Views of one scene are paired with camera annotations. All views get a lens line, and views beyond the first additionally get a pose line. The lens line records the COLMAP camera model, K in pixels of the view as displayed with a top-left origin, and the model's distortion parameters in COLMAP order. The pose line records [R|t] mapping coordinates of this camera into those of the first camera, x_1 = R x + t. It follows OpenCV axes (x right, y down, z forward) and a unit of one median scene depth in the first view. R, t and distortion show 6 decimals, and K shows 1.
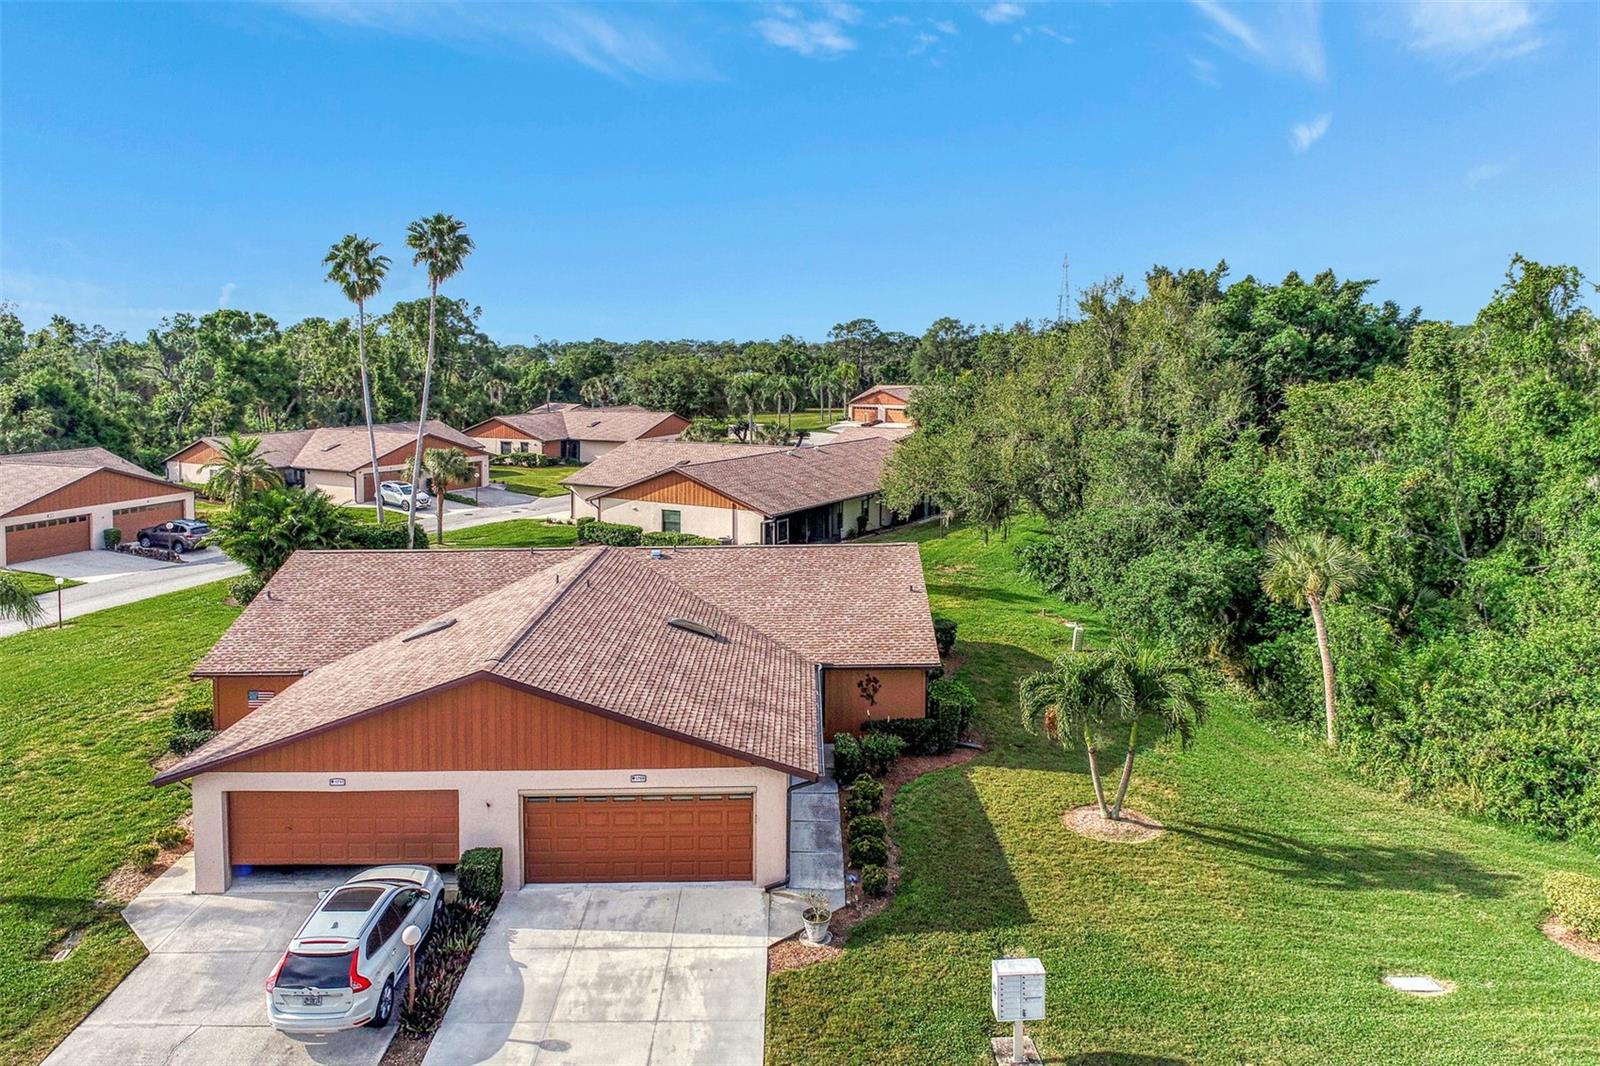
lens RADIAL K [[1133.3, 0, 804.6], [0, 1133.3, 395.1], [0, 0, 1]] dist [-0.006827, 0.001736]
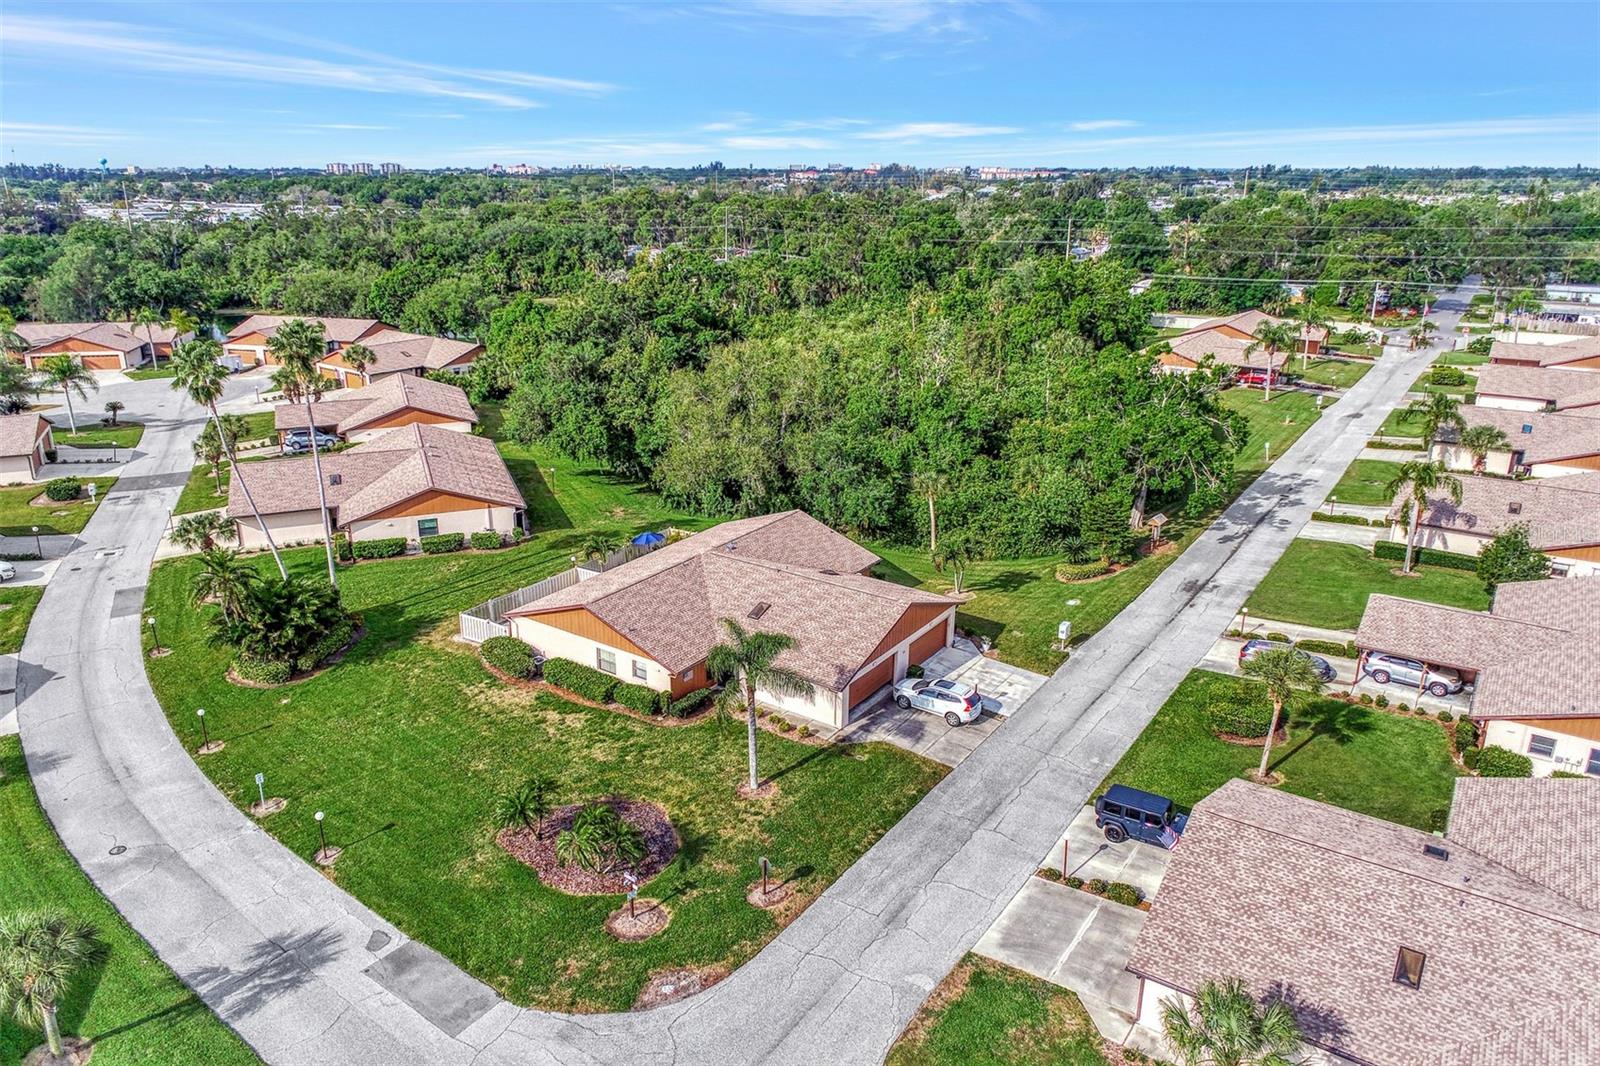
lens RADIAL K [[1133.3, 0, 804.6], [0, 1133.3, 395.1], [0, 0, 1]] dist [-0.006827, 0.001736]
pose [[0.551984, -0.148332, 0.820555, -2.148007], [0.020363, 0.986155, 0.164569, -0.570369], [-0.833606, -0.074131, 0.547363, -0.165558]]
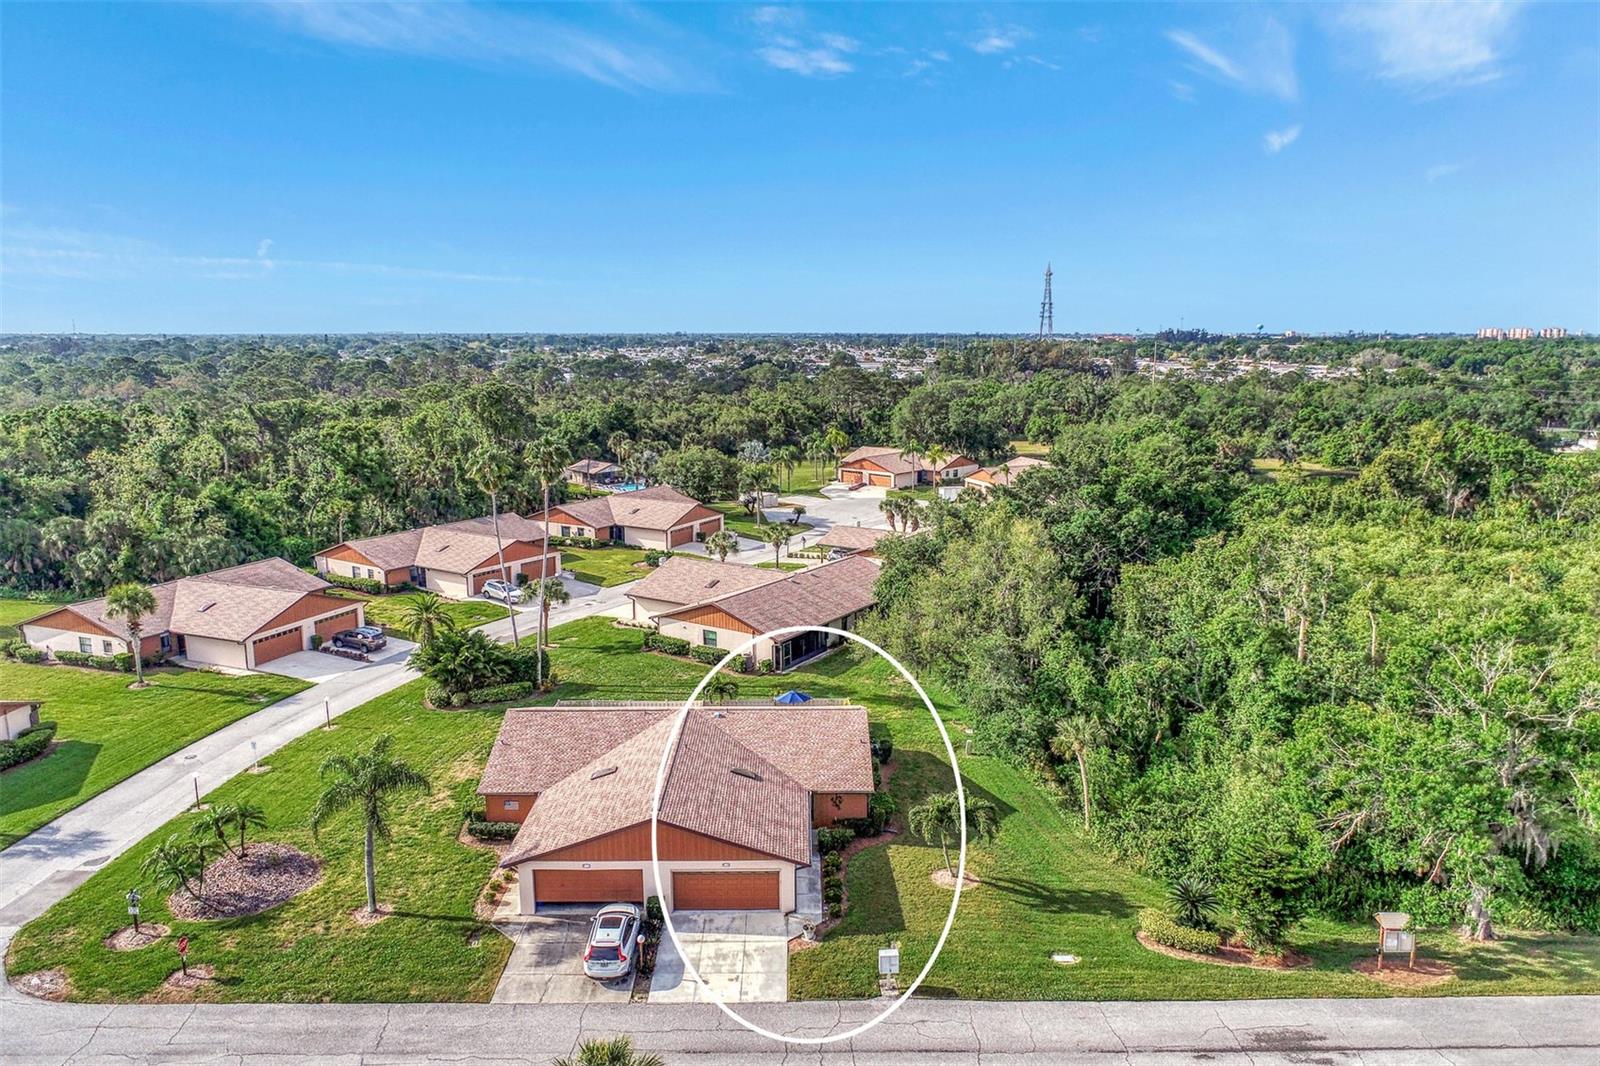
lens RADIAL K [[1107.8, 0, 820.6], [0, 1107.8, 443.2], [0, 0, 1]] dist [-0.002376, 0.002106]
pose [[0.999740, 0.011844, 0.019507, -0.017016], [-0.013019, 0.998038, 0.061240, -0.523466], [-0.018743, -0.061478, 0.997932, -0.937114]]
